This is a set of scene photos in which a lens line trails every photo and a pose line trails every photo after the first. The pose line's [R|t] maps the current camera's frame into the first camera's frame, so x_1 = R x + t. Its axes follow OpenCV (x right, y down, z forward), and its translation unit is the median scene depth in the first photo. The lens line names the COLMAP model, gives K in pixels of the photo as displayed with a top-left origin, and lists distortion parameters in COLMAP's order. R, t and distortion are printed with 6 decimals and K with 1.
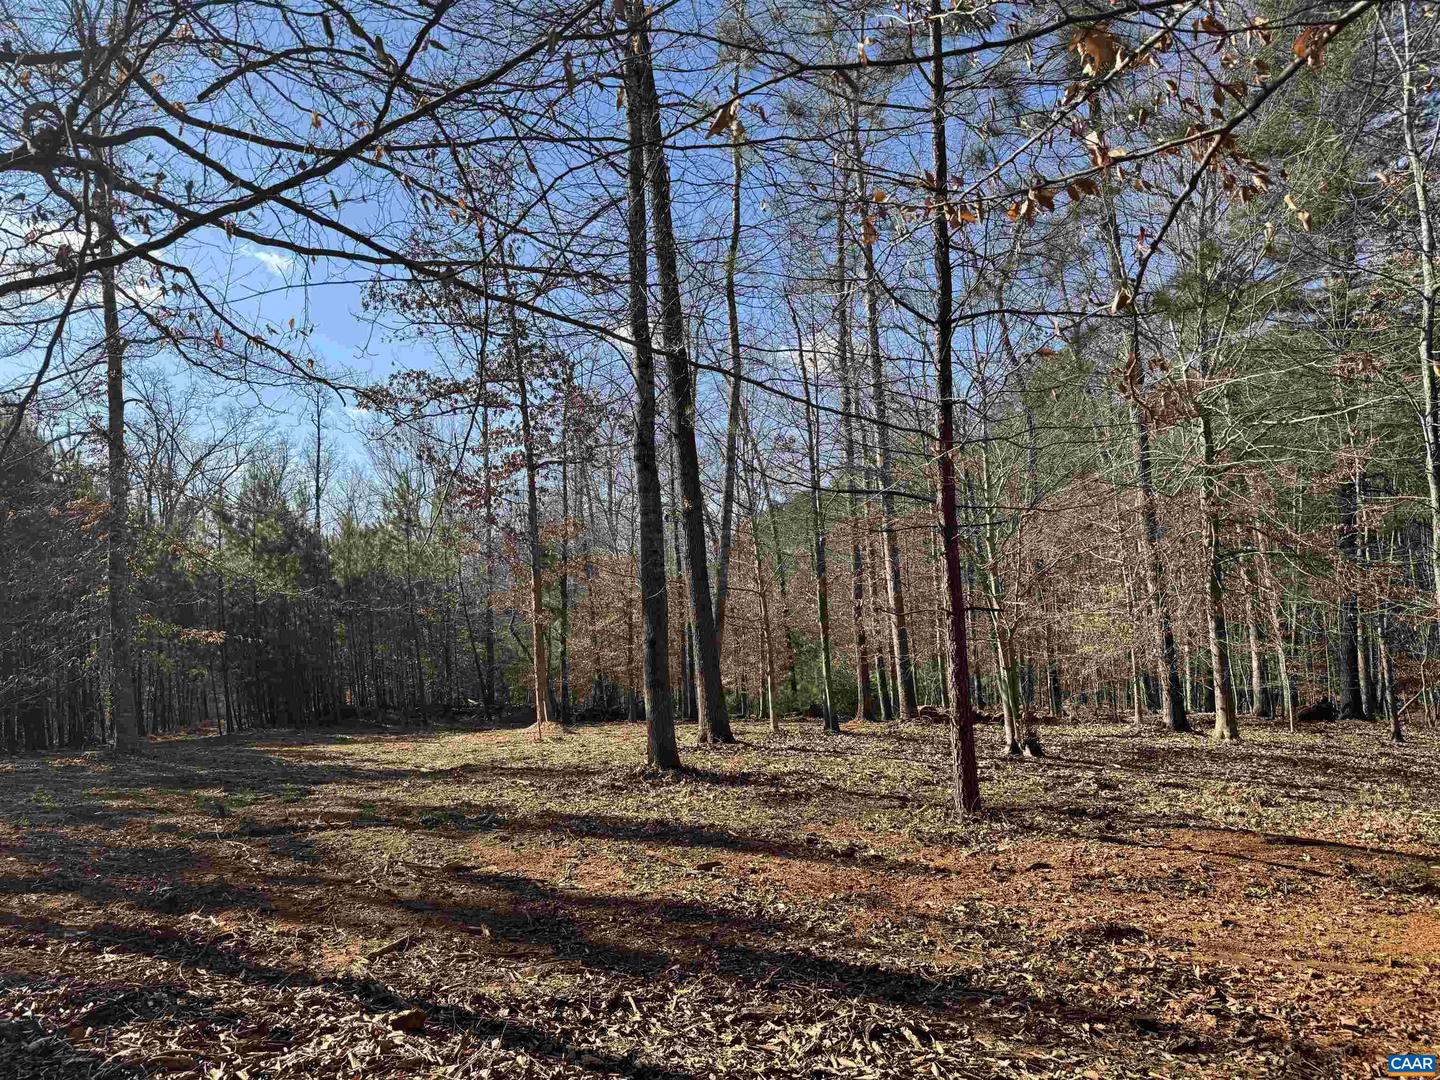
lens RADIAL K [[1115.4, 0, 720.0], [0, 1115.4, 540.0], [0, 0, 1]] dist [0.087362, -0.036448]
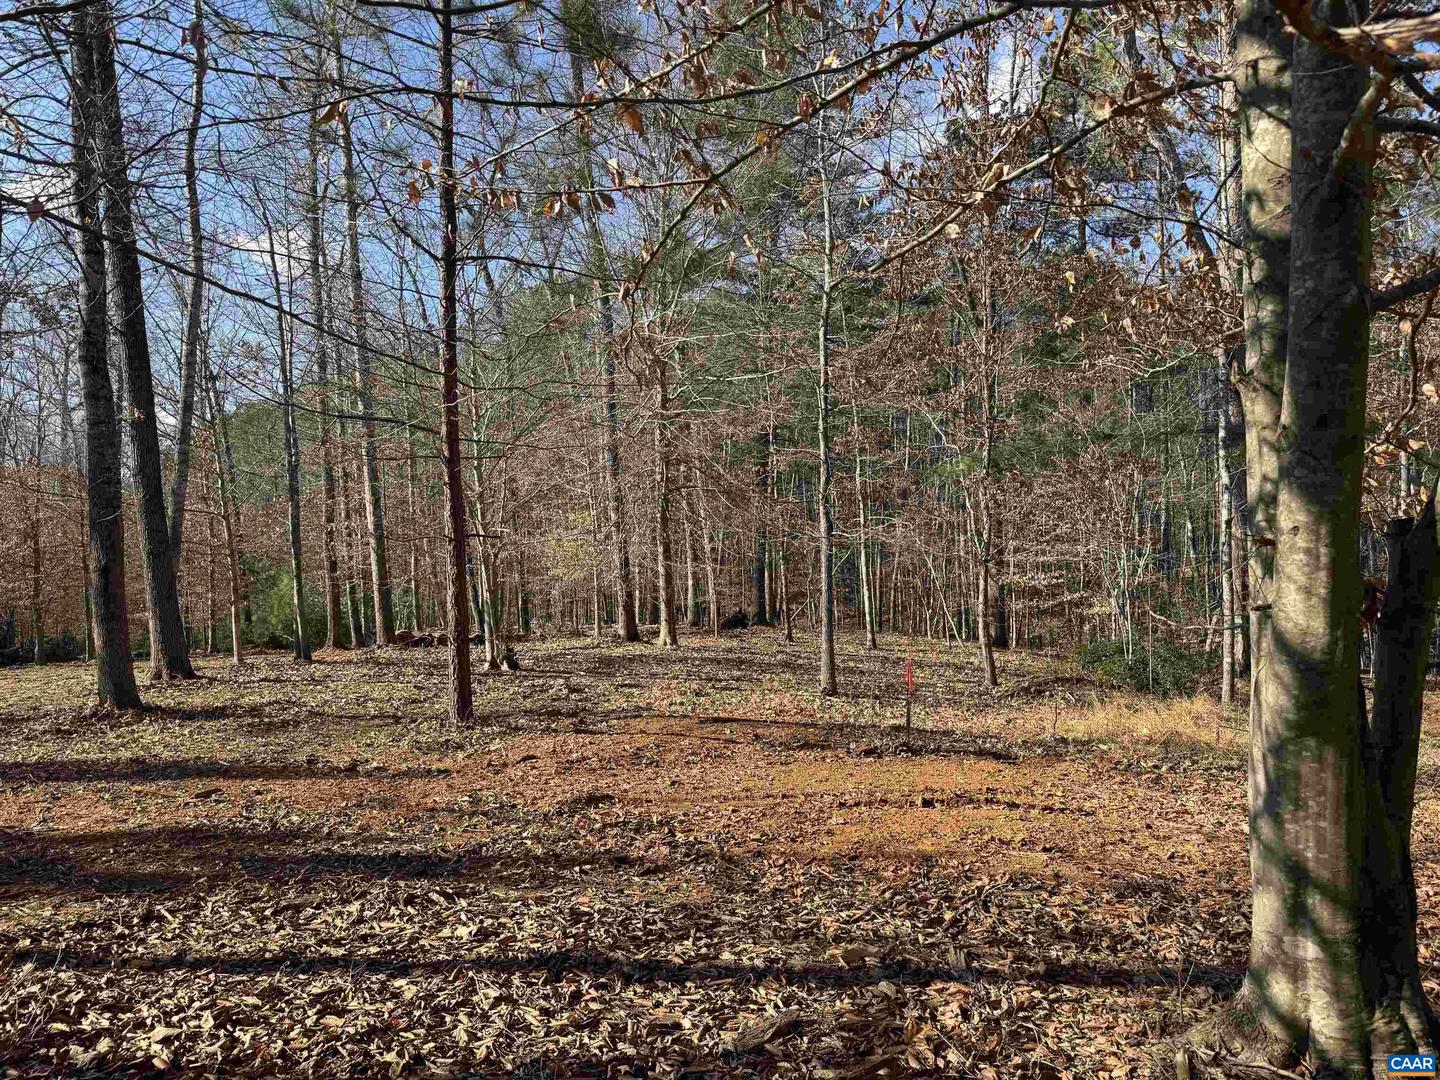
lens RADIAL K [[1070.1, 0, 715.4], [0, 1070.1, 526.7], [0, 0, 1]] dist [0.747218, -0.175585]
pose [[0.895446, 0.012672, 0.444990, -0.068717], [-0.036912, 0.998266, 0.045850, -0.007147], [-0.443638, -0.057482, 0.894361, -0.110394]]
